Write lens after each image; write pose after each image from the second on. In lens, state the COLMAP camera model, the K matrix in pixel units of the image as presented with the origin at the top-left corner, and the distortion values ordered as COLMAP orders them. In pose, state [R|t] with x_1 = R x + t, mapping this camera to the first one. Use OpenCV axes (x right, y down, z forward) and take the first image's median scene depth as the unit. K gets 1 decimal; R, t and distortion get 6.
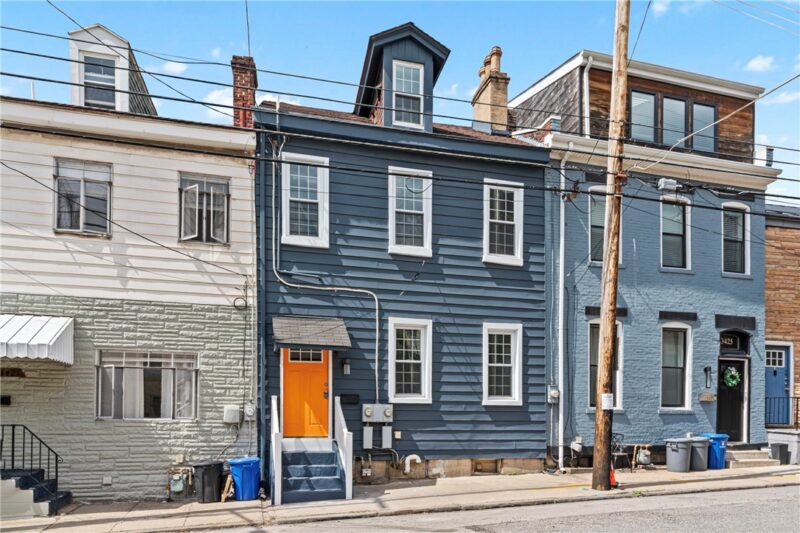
lens RADIAL K [[587.1, 0, 400.3], [0, 587.1, 286.0], [0, 0, 1]] dist [0.007657, 0.000411]
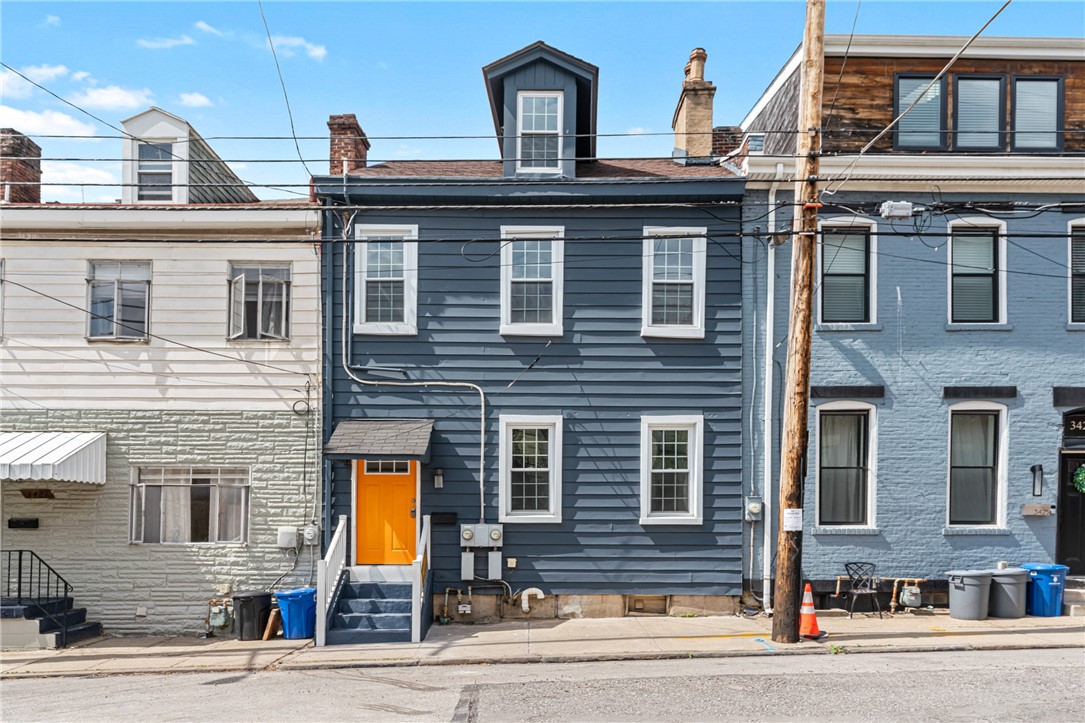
lens RADIAL K [[737.5, 0, 542.6], [0, 737.5, 360.9], [0, 0, 1]] dist [0.004336, -0.000320]
pose [[0.965218, -0.057669, -0.255008, 0.298760], [0.055596, 0.998336, -0.015334, -0.001855], [0.255468, 0.000624, 0.966817, 0.043058]]
